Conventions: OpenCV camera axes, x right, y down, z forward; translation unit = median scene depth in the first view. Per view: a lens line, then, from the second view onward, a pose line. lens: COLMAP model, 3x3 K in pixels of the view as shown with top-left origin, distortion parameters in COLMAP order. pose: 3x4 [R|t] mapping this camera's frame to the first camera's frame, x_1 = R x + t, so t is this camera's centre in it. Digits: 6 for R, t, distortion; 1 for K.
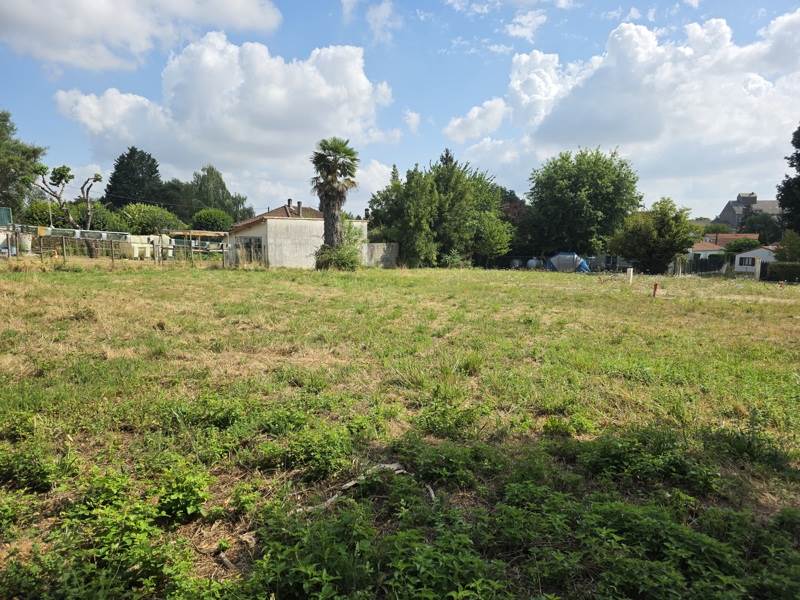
lens RADIAL K [[535.1, 0, 400.0], [0, 535.1, 283.0], [0, 0, 1]] dist [0.161535, -0.188649]
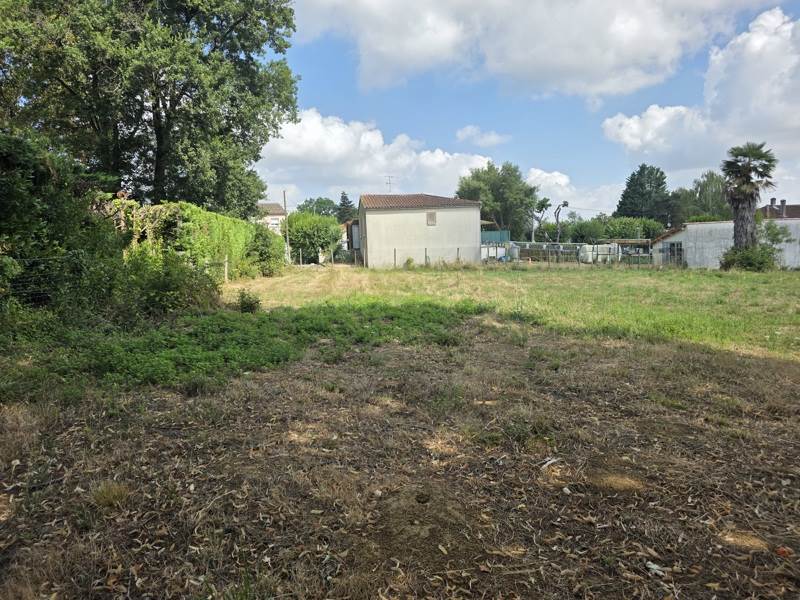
lens RADIAL K [[539.0, 0, 399.0], [0, 539.0, 295.8], [0, 0, 1]] dist [0.052691, -0.044771]
pose [[0.618778, 0.034990, -0.784787, 0.160529], [-0.029483, 0.999338, 0.021310, 0.012118], [0.785013, 0.009951, 0.619400, -0.093155]]
